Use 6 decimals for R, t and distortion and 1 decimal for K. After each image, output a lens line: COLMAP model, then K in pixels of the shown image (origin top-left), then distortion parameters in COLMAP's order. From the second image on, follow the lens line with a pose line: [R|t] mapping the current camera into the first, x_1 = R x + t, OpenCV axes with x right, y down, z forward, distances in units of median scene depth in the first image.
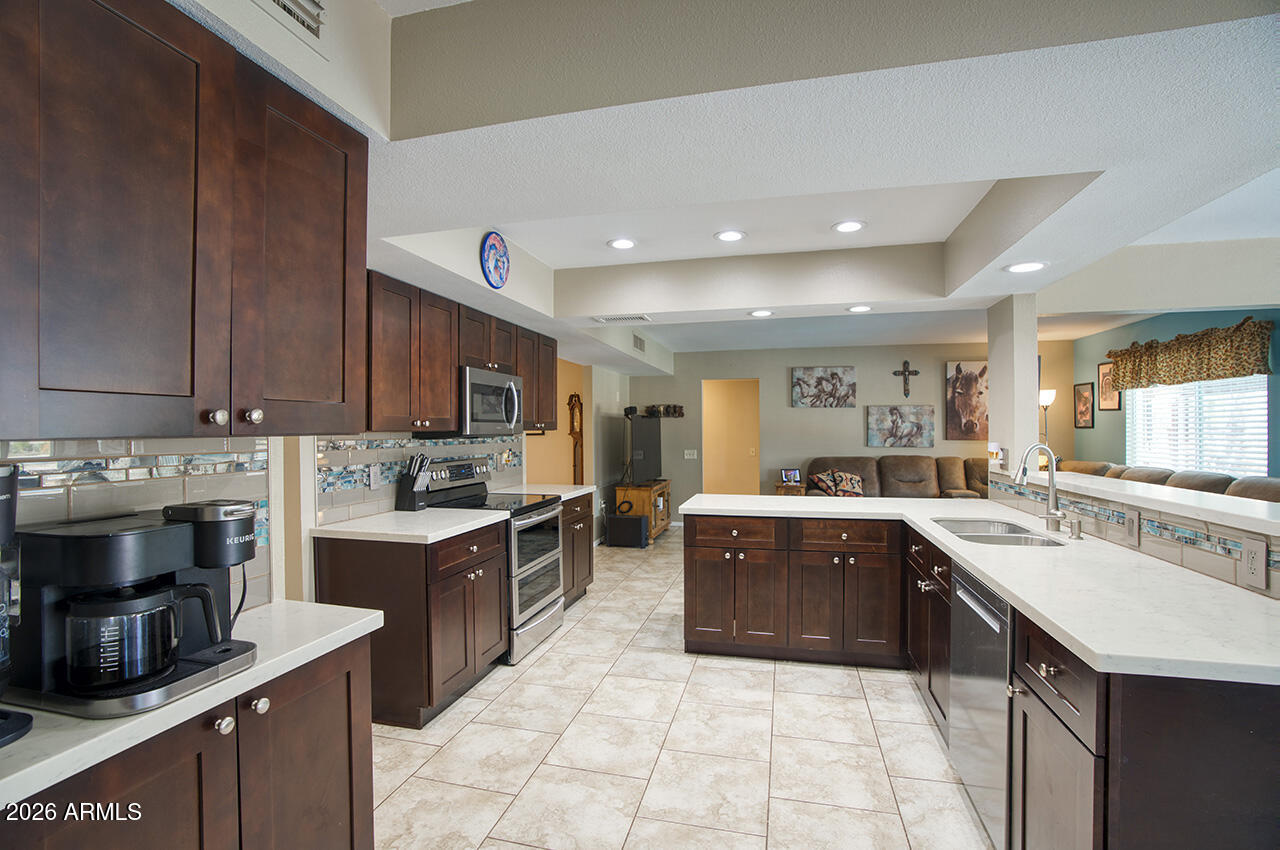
lens RADIAL K [[589.8, 0, 637.2], [0, 589.8, 427.6], [0, 0, 1]] dist [-0.076927, 0.032016]
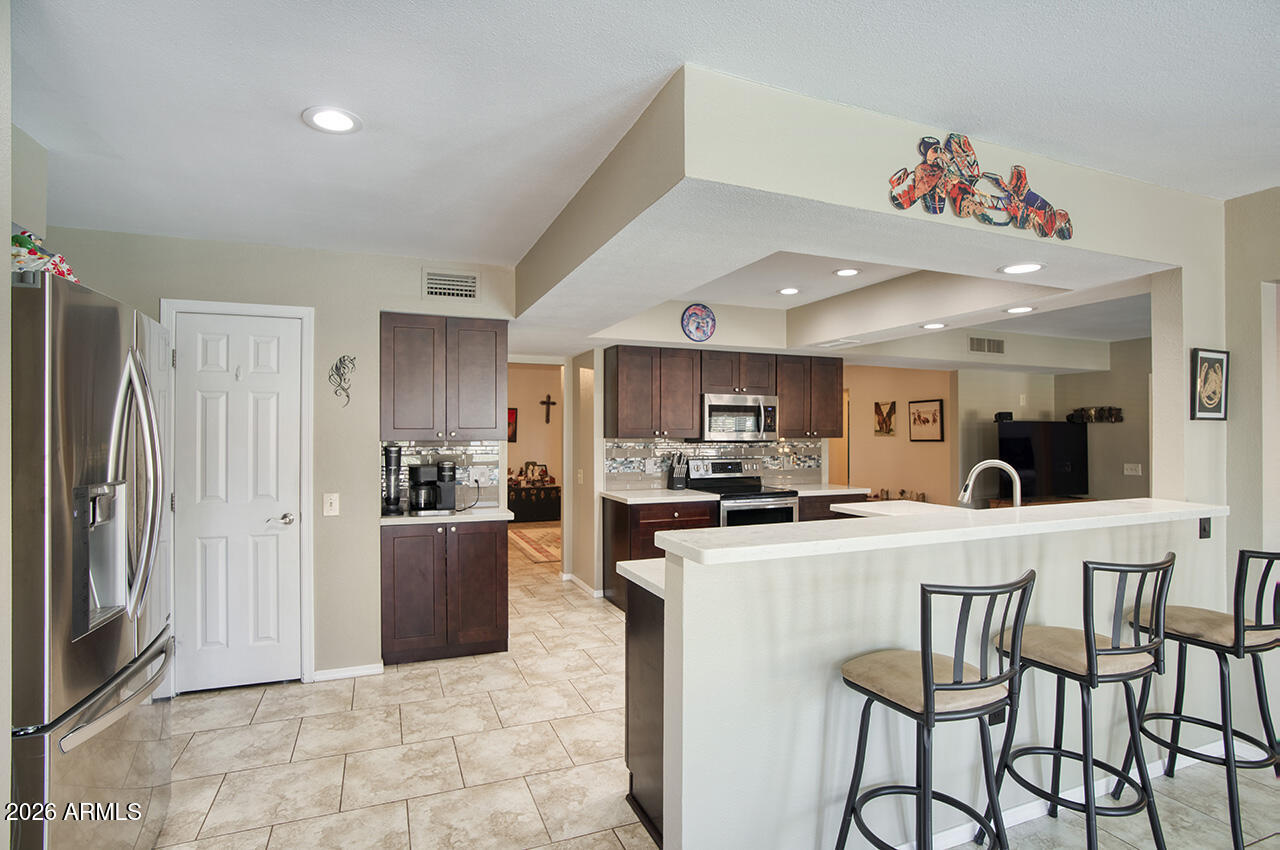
lens RADIAL K [[630.3, 0, 634.4], [0, 630.3, 428.4], [0, 0, 1]] dist [-0.034553, 0.000422]
pose [[0.590190, 0.000649, -0.807264, 0.407052], [-0.002525, 0.999996, -0.001043, -0.007658], [0.807260, 0.002654, 0.590190, -0.030515]]
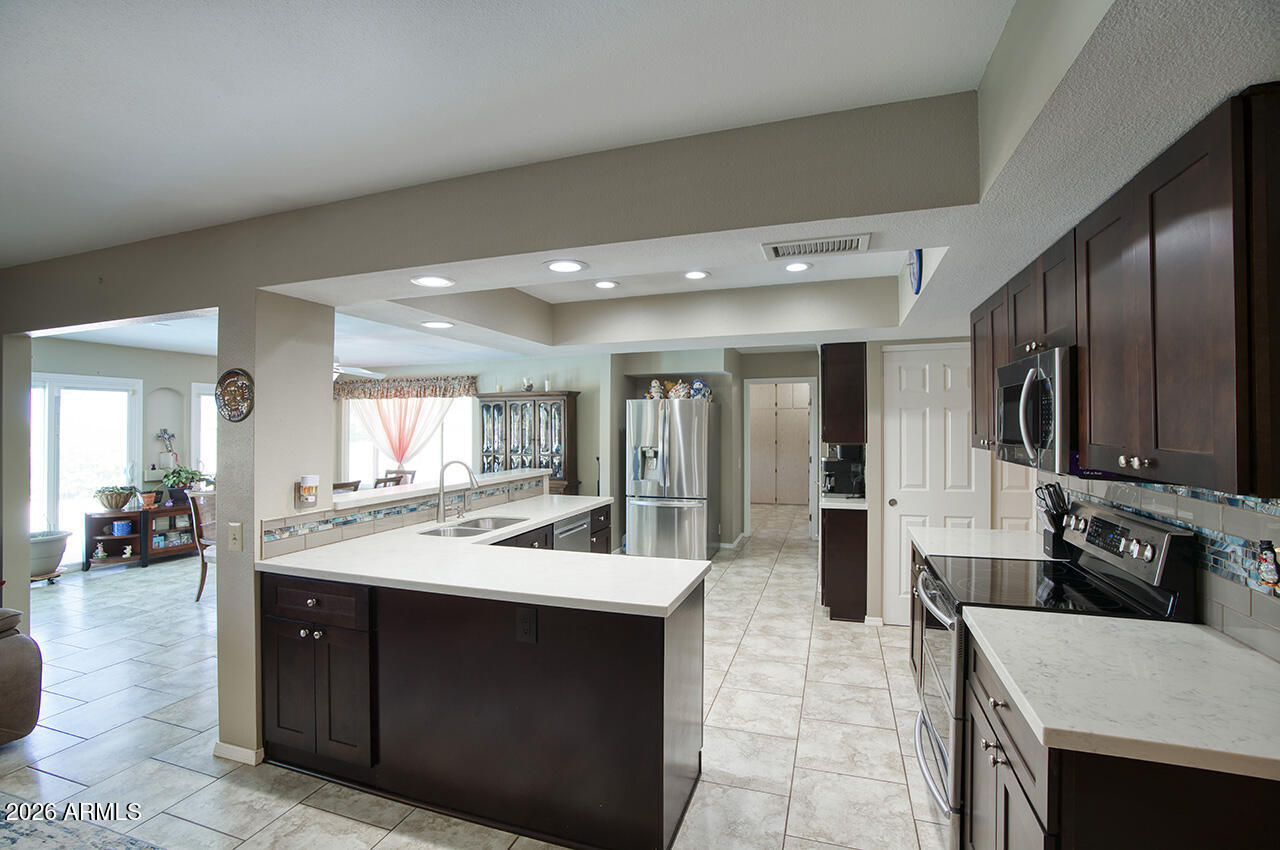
lens RADIAL K [[589.9, 0, 624.0], [0, 589.9, 418.4], [0, 0, 1]] dist [-0.072395, 0.032373]
pose [[-0.994606, 0.016060, 0.102472, 0.046767], [0.014795, 0.999805, -0.013093, -0.016995], [-0.102662, -0.011506, -0.994650, 0.826518]]
